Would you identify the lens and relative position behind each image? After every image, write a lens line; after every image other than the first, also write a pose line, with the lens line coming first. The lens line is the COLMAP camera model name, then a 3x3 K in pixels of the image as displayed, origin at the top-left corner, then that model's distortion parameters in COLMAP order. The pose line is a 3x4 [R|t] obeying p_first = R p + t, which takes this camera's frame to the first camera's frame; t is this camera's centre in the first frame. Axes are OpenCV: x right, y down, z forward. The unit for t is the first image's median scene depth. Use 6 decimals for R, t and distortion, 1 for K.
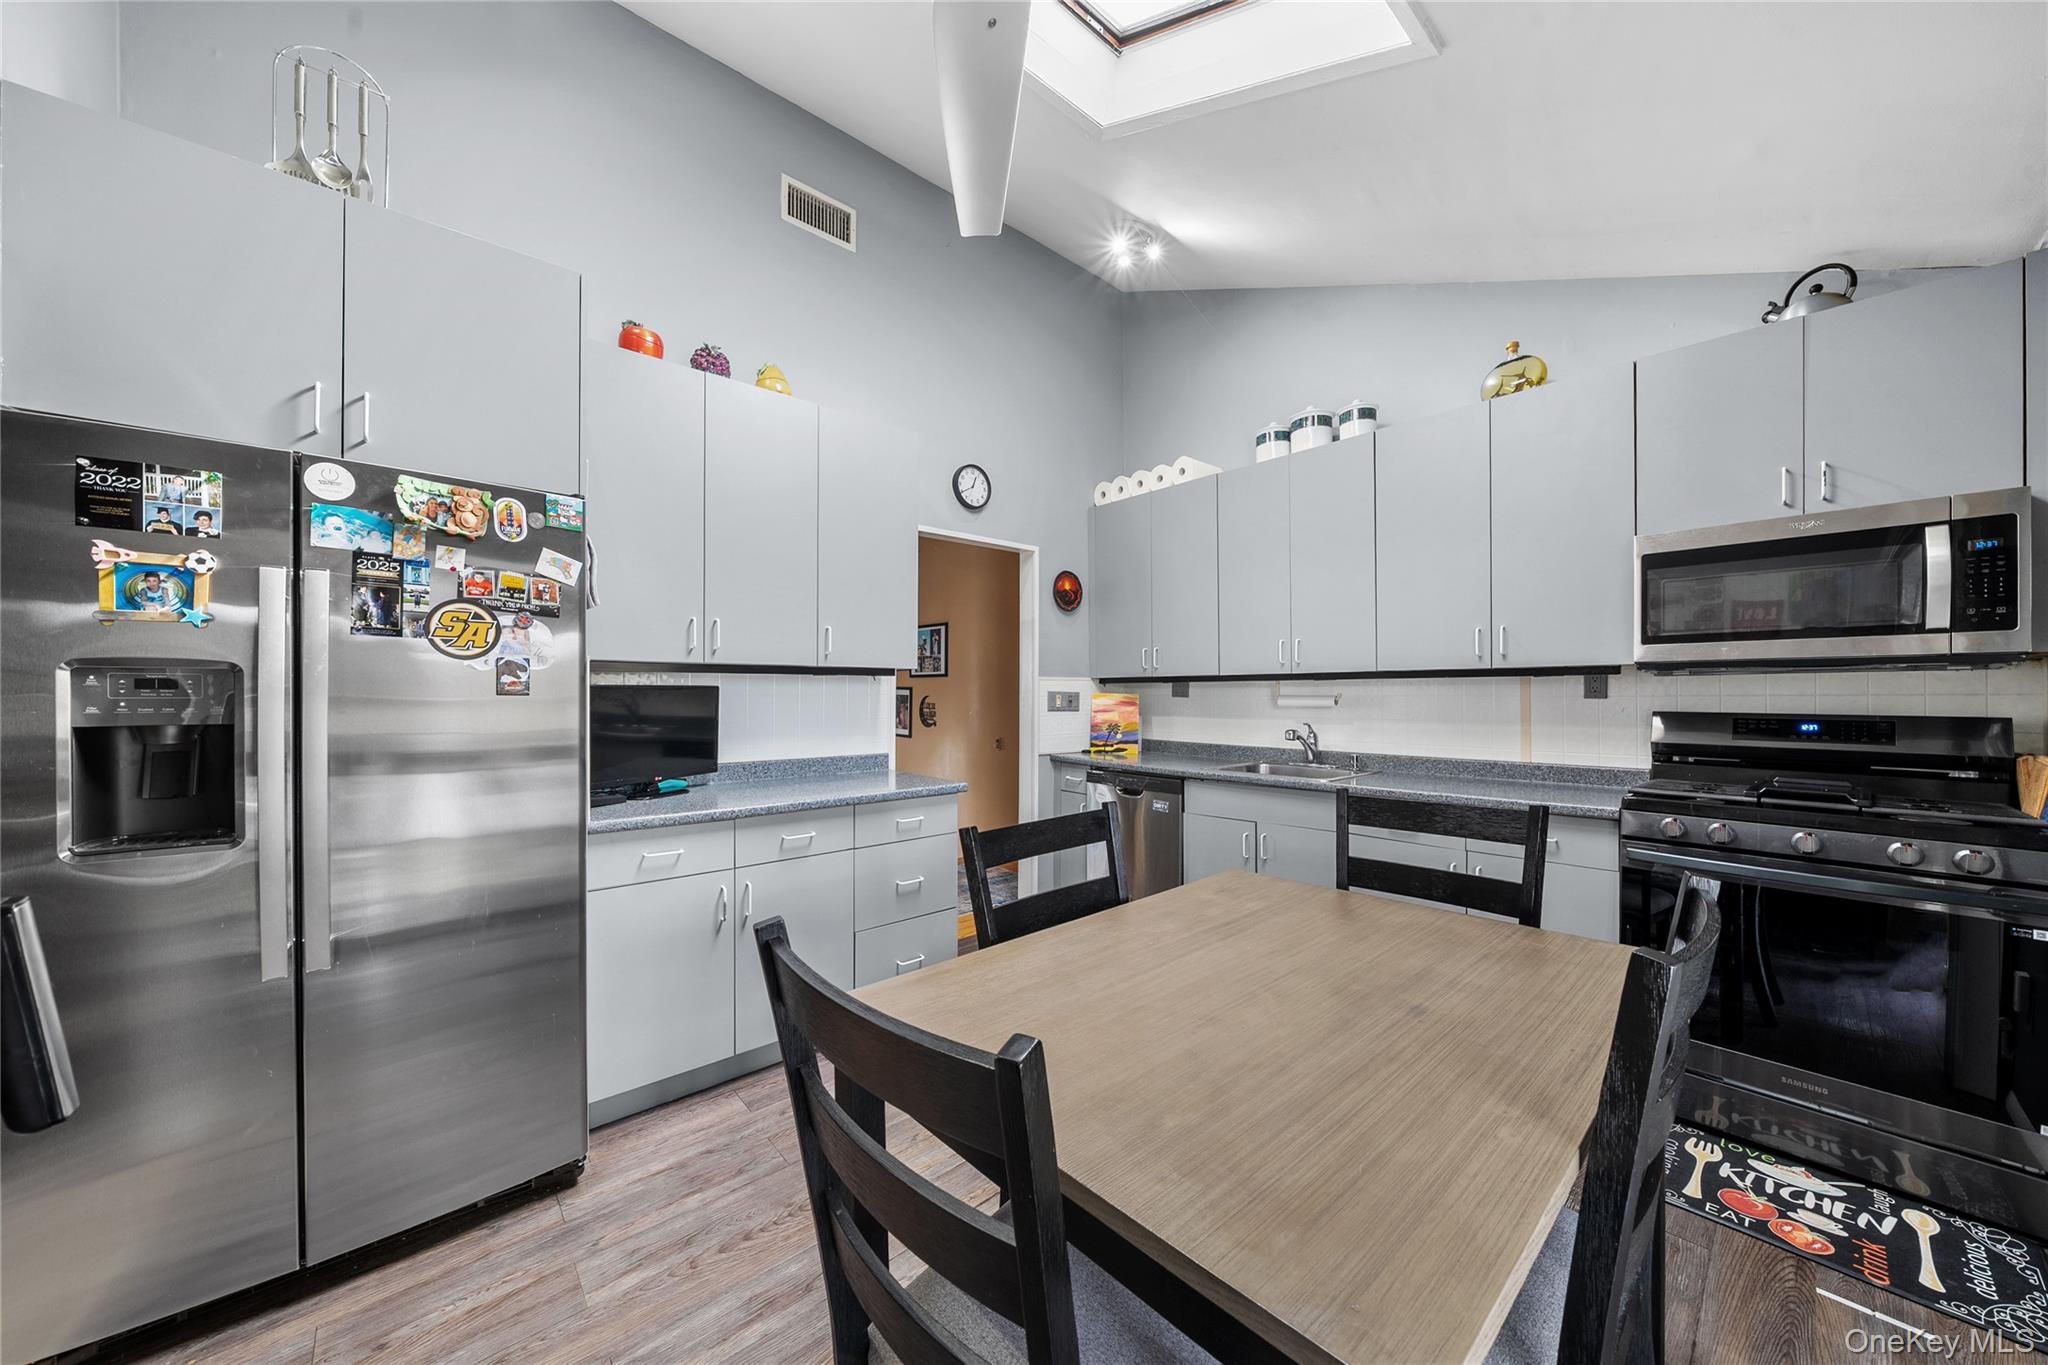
lens RADIAL K [[701.1, 0, 1023.9], [0, 701.1, 695.7], [0, 0, 1]] dist [-0.007319, -0.000070]
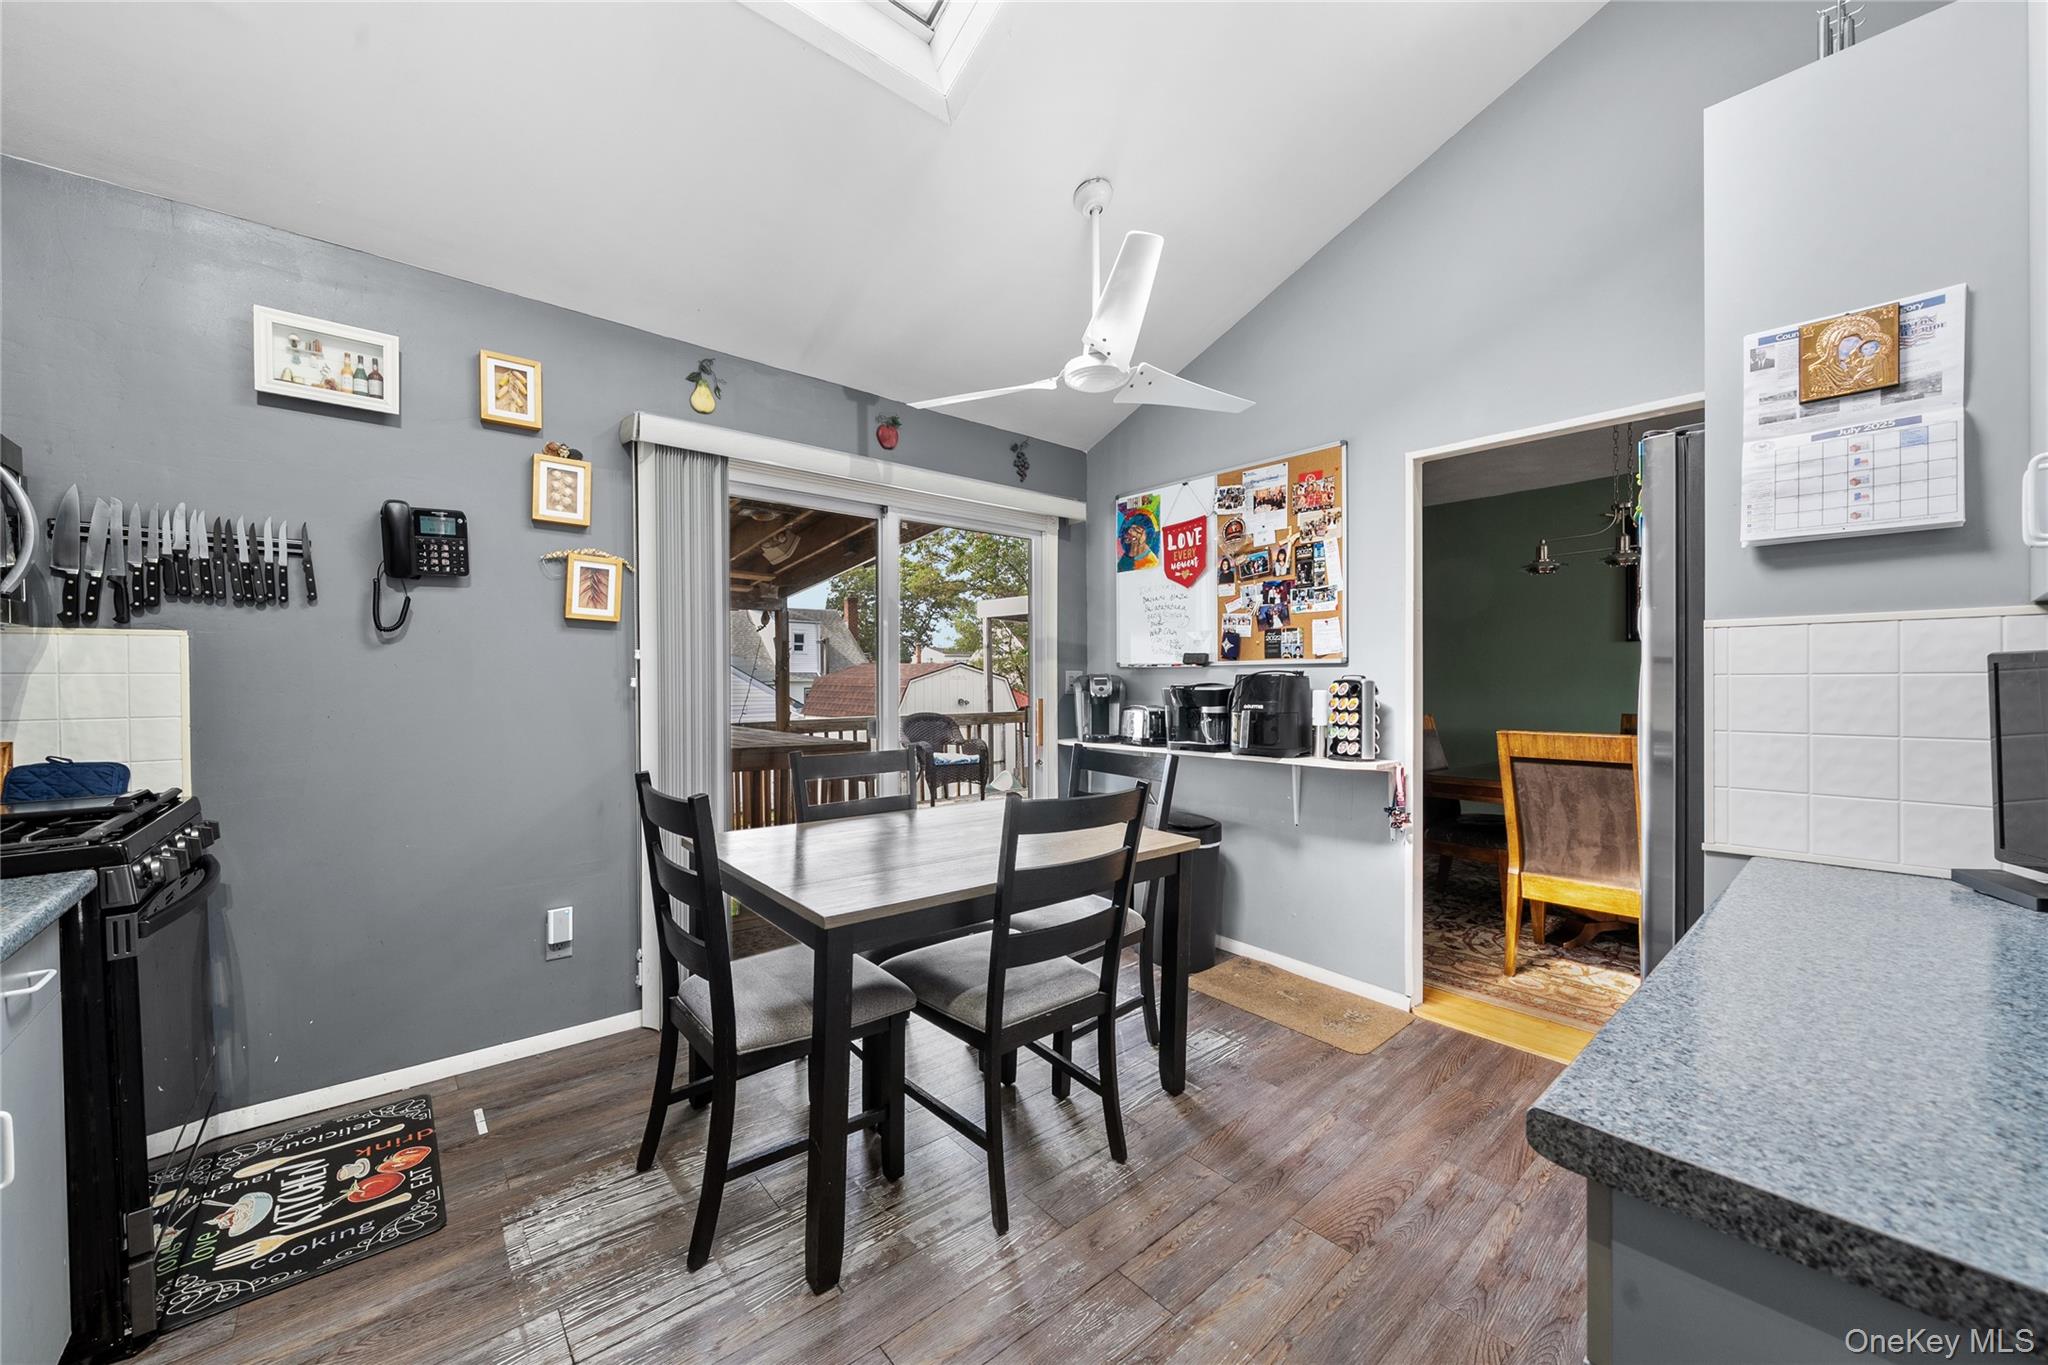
lens RADIAL K [[772.1, 0, 1024.0], [0, 772.1, 682.5], [0, 0, 1]] dist [-0.000526, -0.000089]
pose [[-0.999897, 0.000267, 0.014345, 0.056185], [0.000349, 0.999984, 0.005702, 0.003009], [-0.014344, 0.005706, -0.999881, 1.182221]]
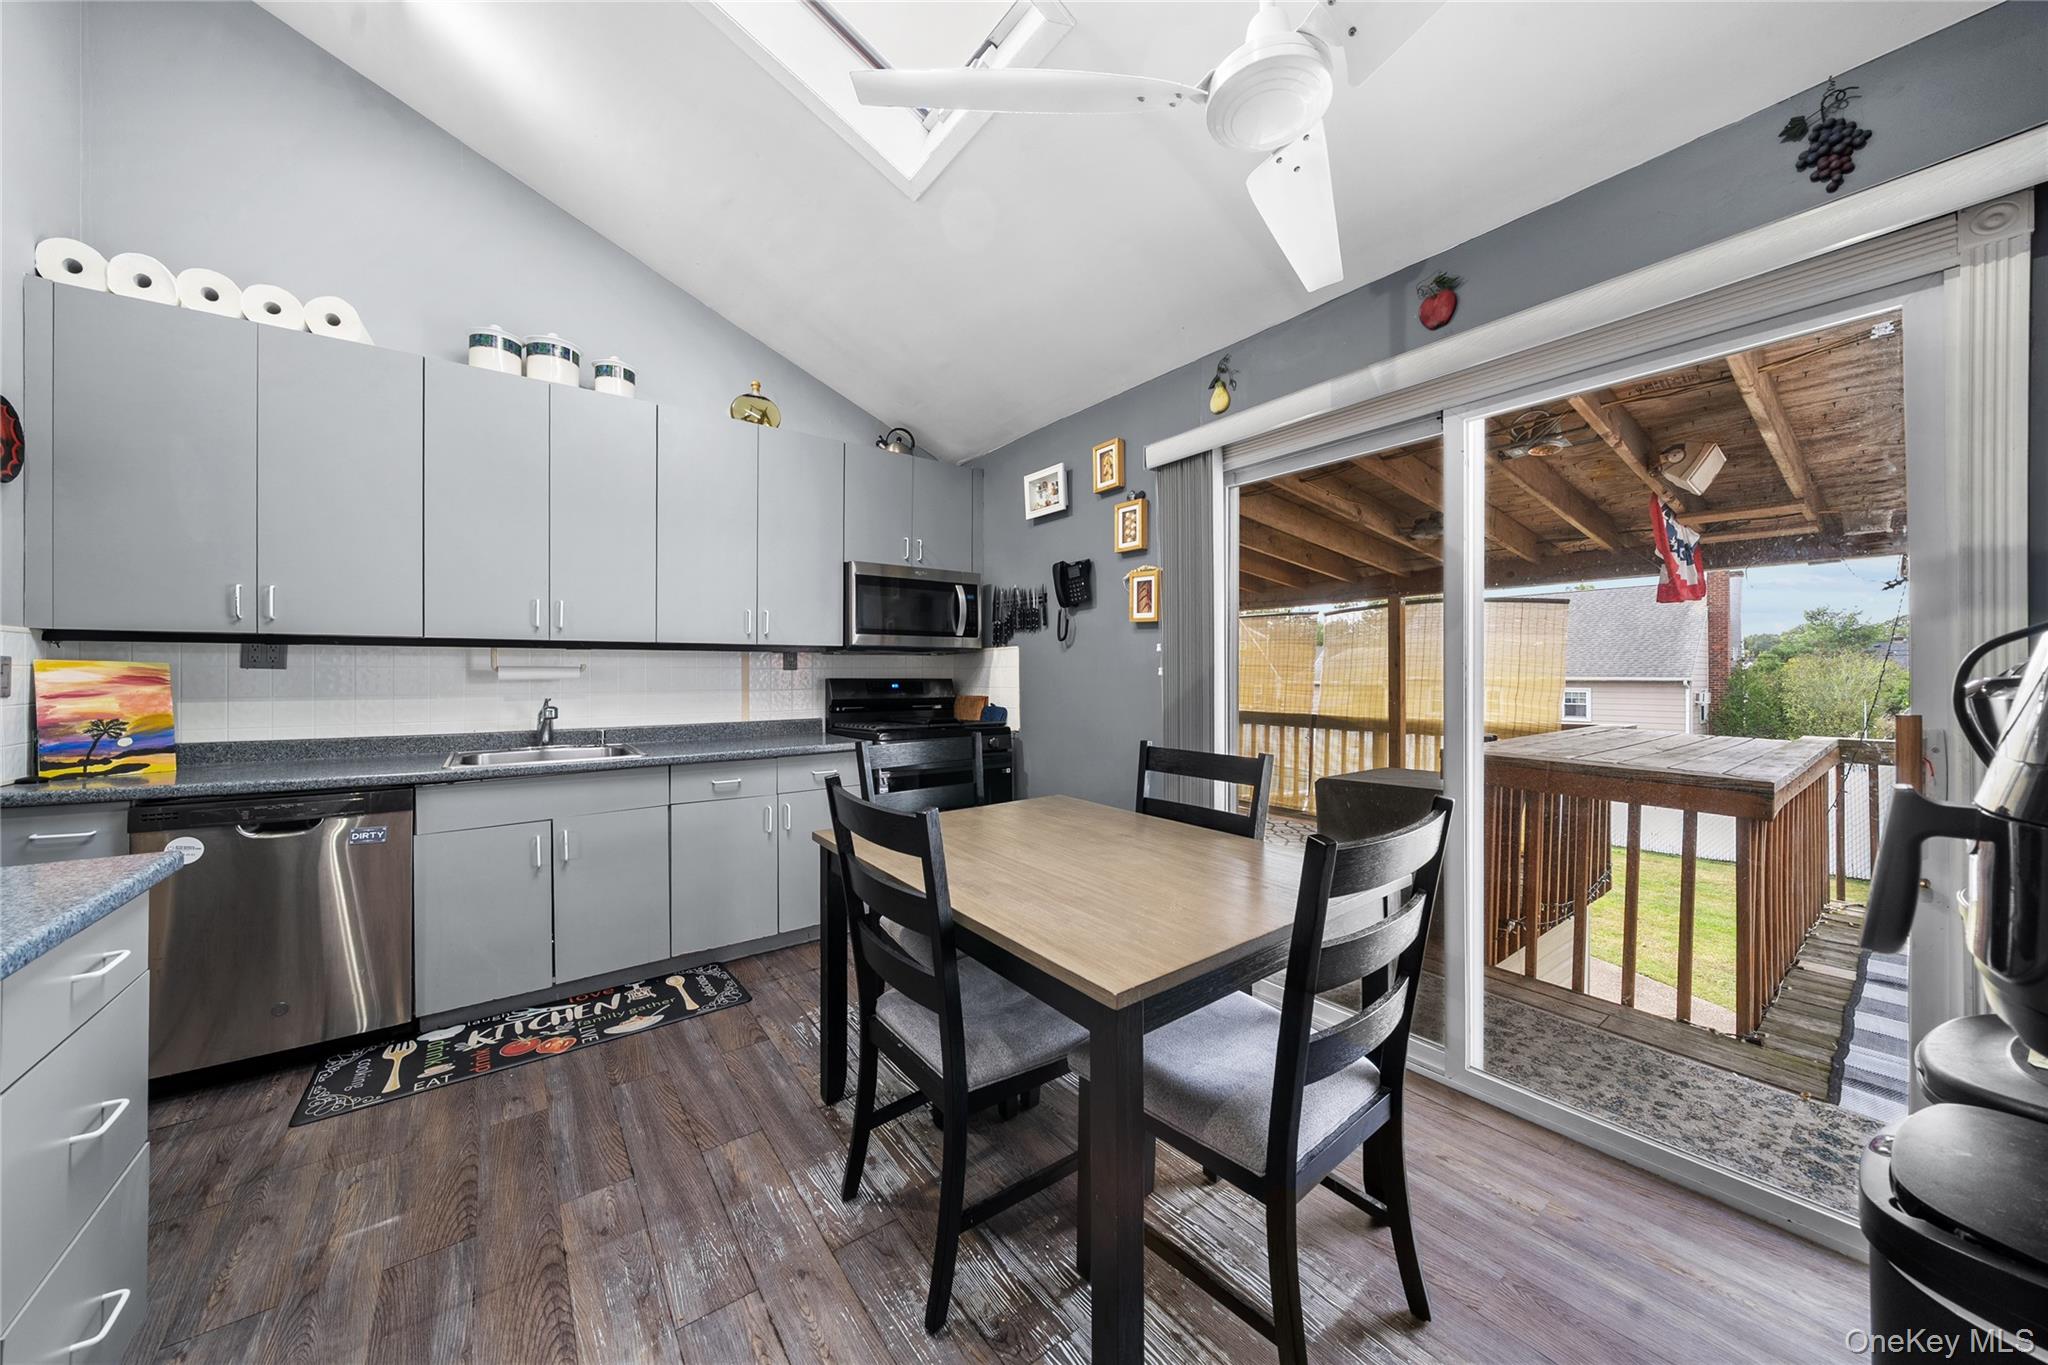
lens RADIAL K [[698.2, 0, 1016.5], [0, 698.2, 678.7], [0, 0, 1]] dist [-0.007082, -0.000142]
pose [[0.085936, -0.007875, 0.996269, -0.458611], [0.001557, 0.999969, 0.007770, 0.010176], [-0.996299, 0.000884, 0.085946, 0.406077]]
